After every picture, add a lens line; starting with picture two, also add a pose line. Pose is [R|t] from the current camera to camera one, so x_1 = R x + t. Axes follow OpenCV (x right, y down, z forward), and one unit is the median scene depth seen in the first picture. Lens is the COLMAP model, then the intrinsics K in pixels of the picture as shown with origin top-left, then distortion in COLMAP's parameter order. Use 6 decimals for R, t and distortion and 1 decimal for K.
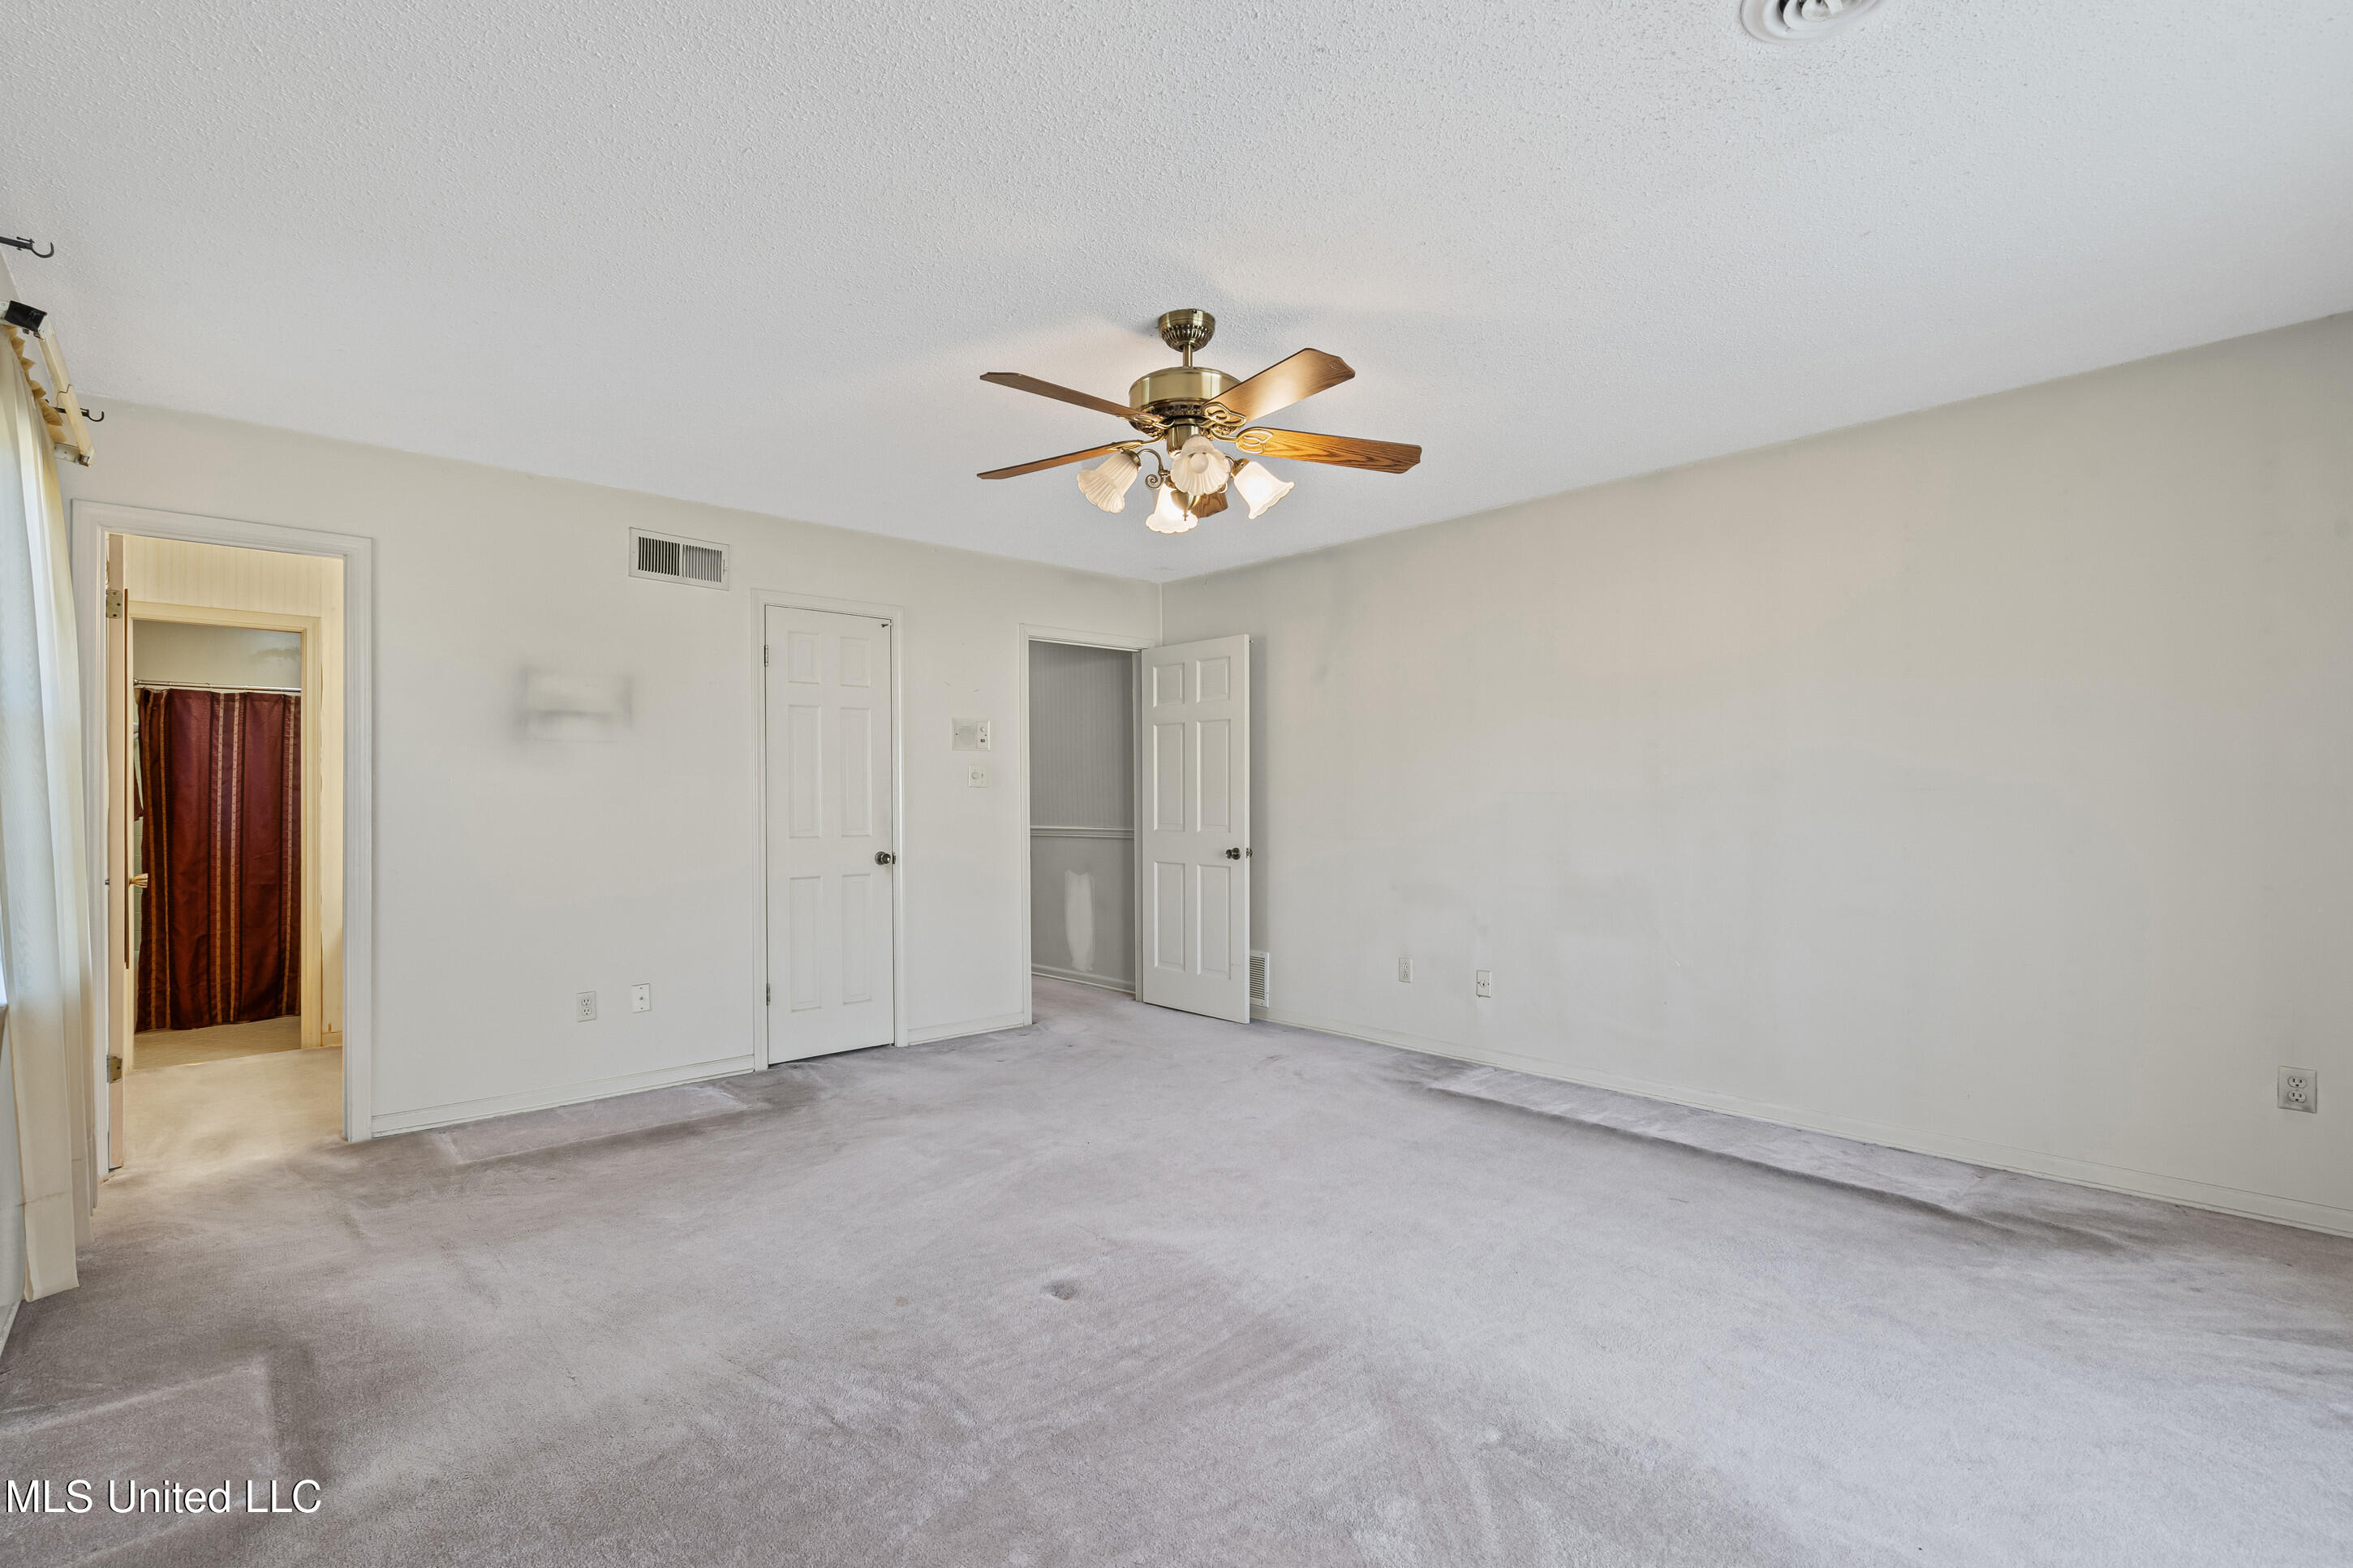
lens RADIAL K [[1071.9, 0, 1181.2], [0, 1071.9, 798.4], [0, 0, 1]] dist [-0.001751, 0.000107]
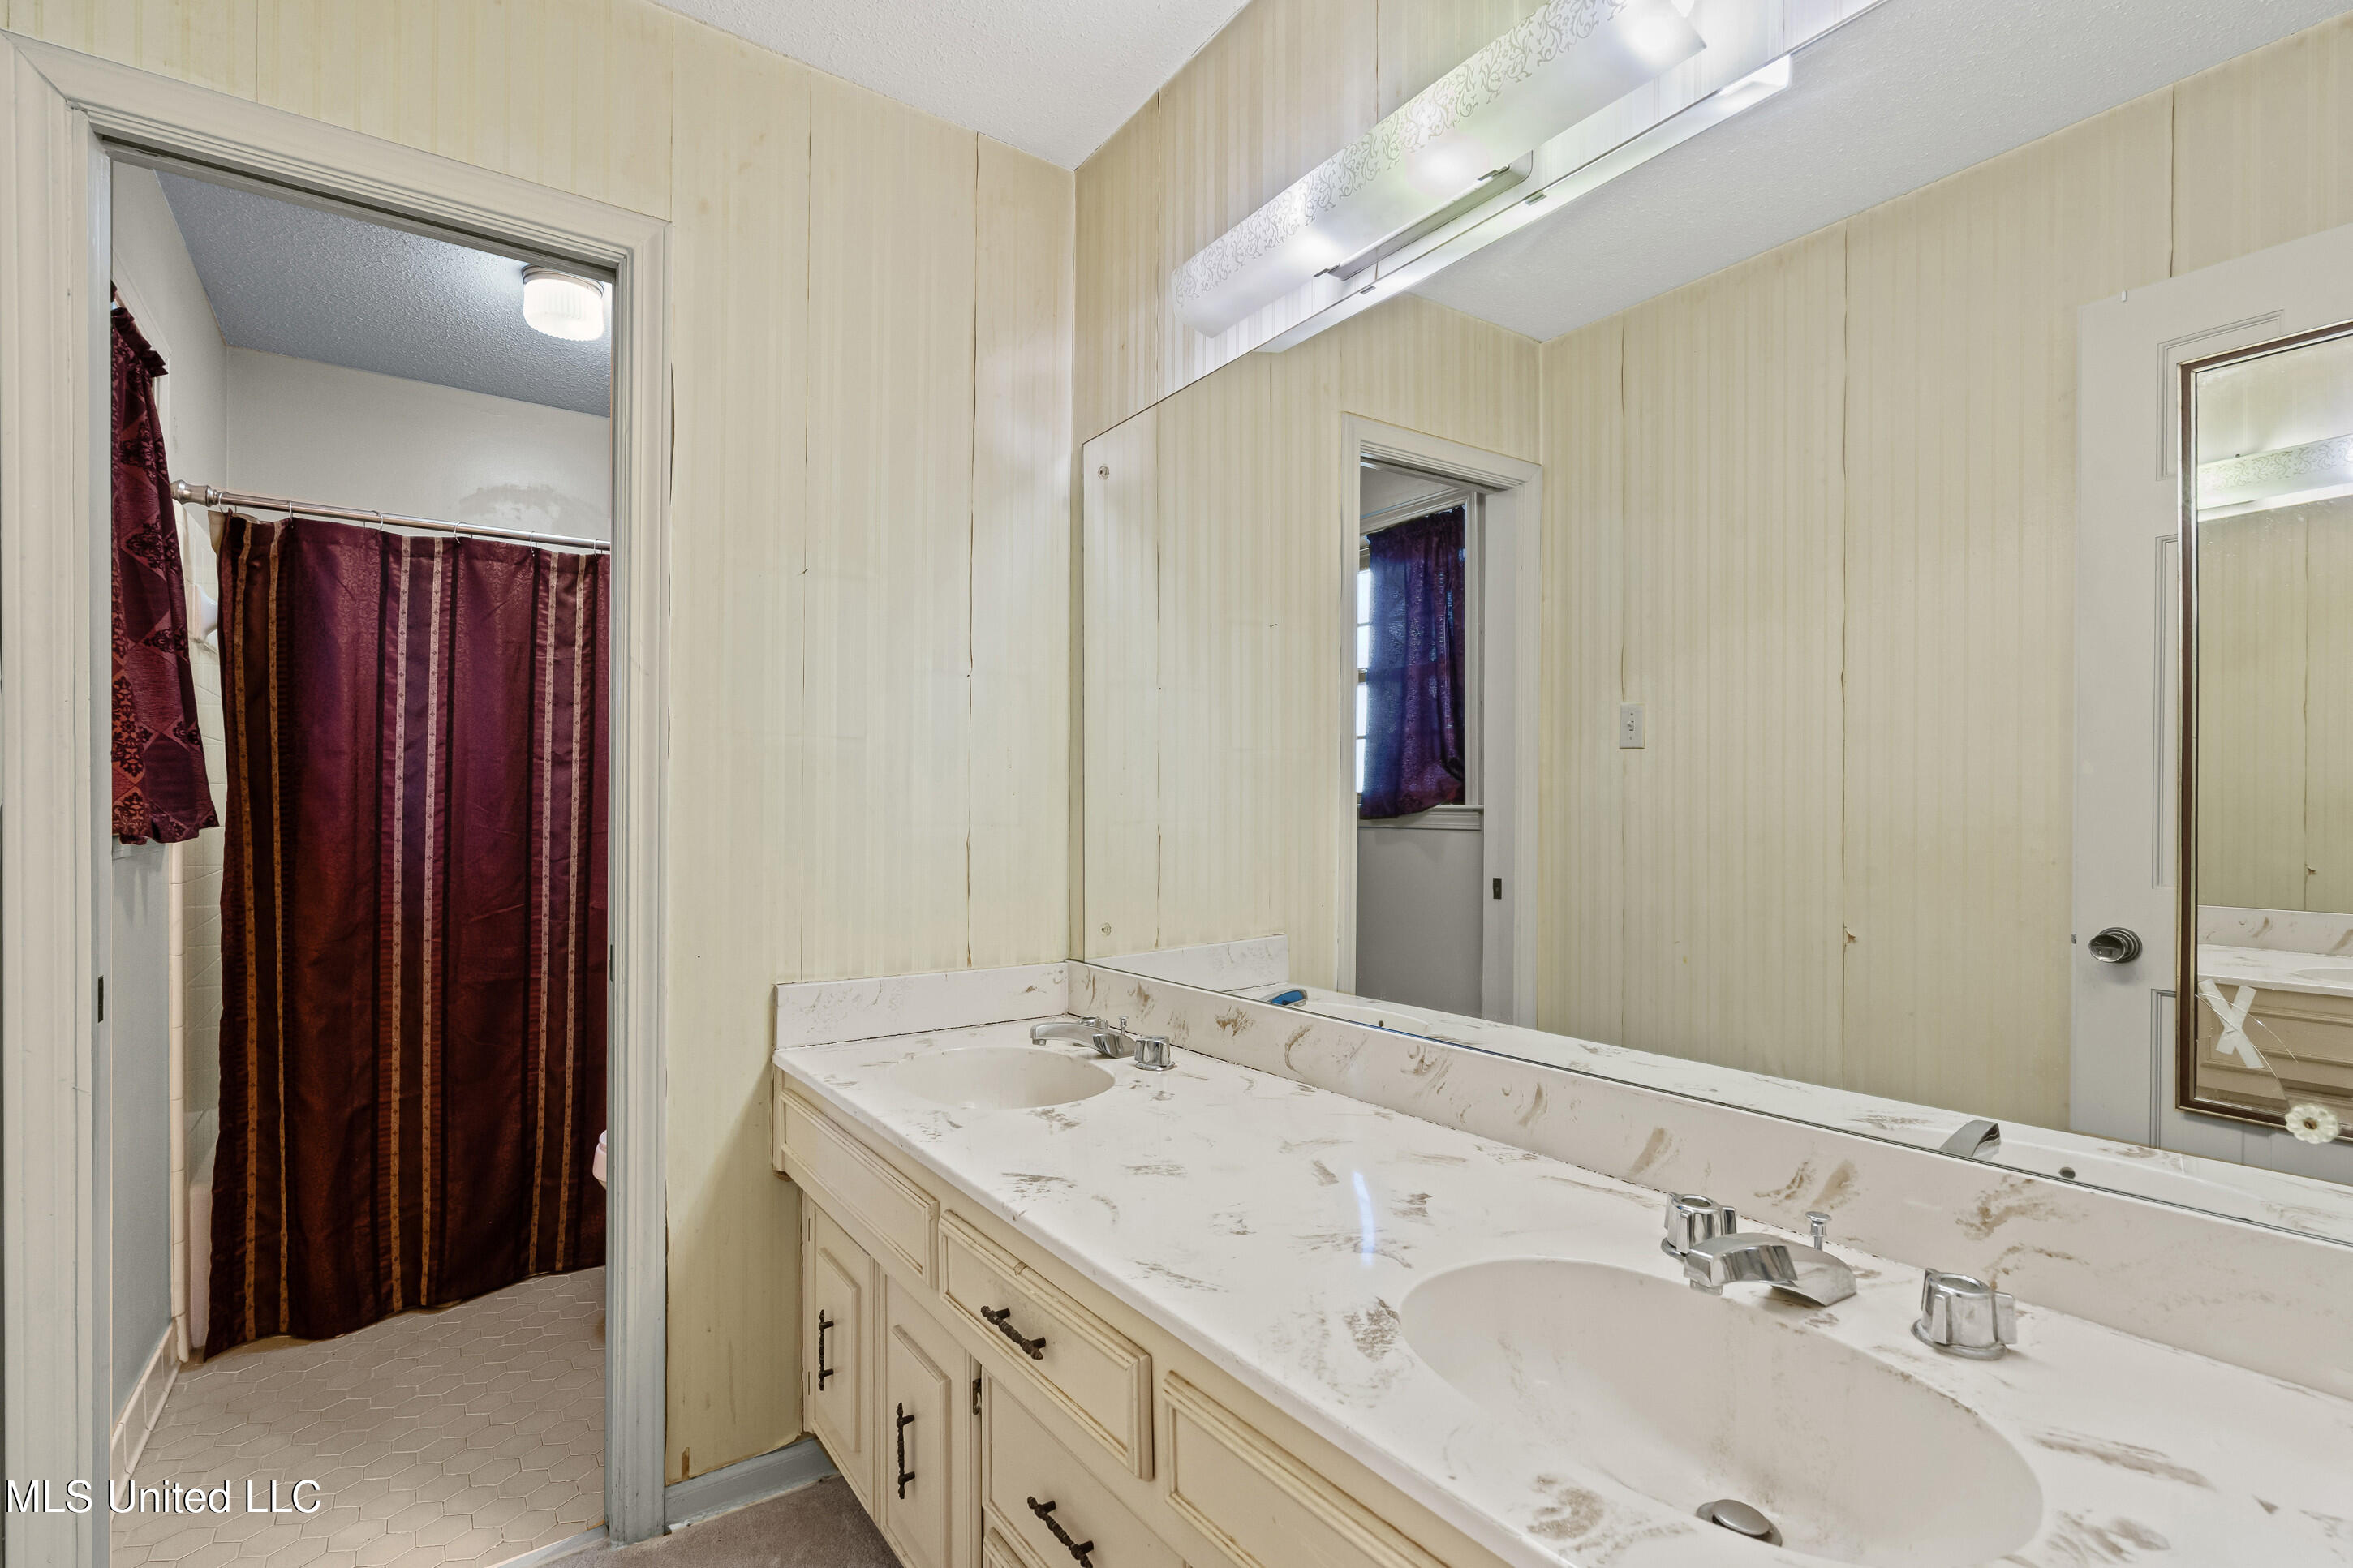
lens RADIAL K [[1071.9, 0, 1181.2], [0, 1071.9, 798.4], [0, 0, 1]] dist [-0.001751, 0.000107]
pose [[0.992160, 0.005955, -0.124830, -0.537806], [-0.005679, 0.999981, 0.002564, 0.003439], [0.124842, -0.001835, 0.992175, 0.617516]]
